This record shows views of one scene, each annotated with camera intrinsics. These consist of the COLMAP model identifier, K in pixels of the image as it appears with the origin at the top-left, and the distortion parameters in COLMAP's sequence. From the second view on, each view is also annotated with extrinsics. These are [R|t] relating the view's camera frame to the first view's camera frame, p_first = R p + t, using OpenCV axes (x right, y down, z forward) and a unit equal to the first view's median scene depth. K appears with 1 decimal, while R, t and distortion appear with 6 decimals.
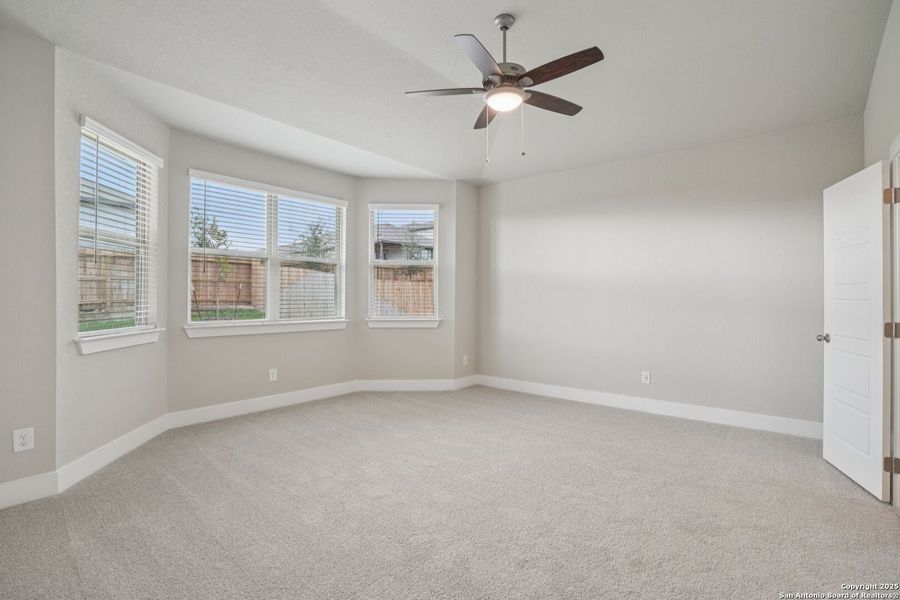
lens RADIAL K [[419.6, 0, 446.8], [0, 419.6, 302.7], [0, 0, 1]] dist [-0.077092, 0.028998]
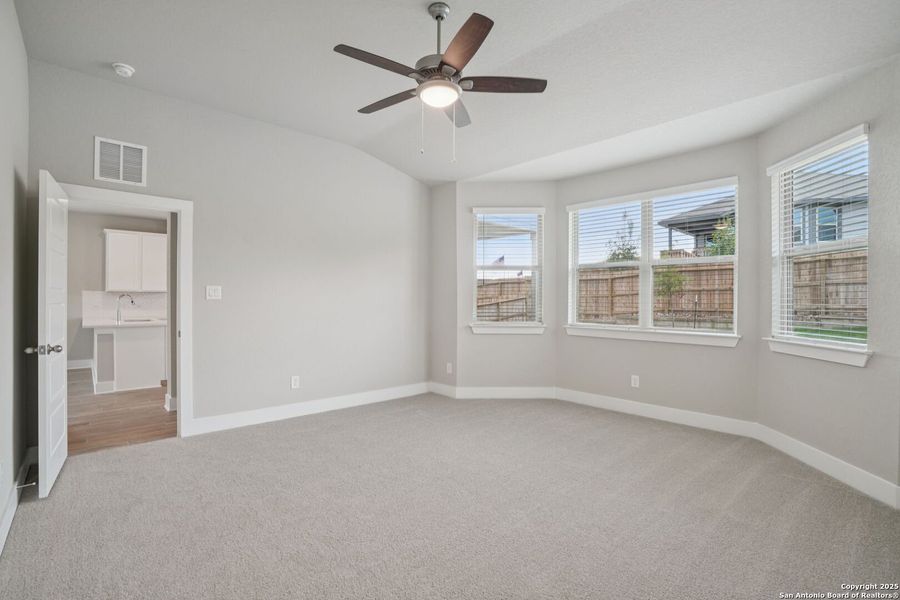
lens RADIAL K [[419.6, 0, 446.8], [0, 419.6, 302.7], [0, 0, 1]] dist [-0.077092, 0.028998]
pose [[-0.138874, 0.004595, -0.990299, 0.532759], [-0.016294, 0.999843, 0.006924, -0.013905], [0.990176, 0.017098, -0.138777, 0.570139]]
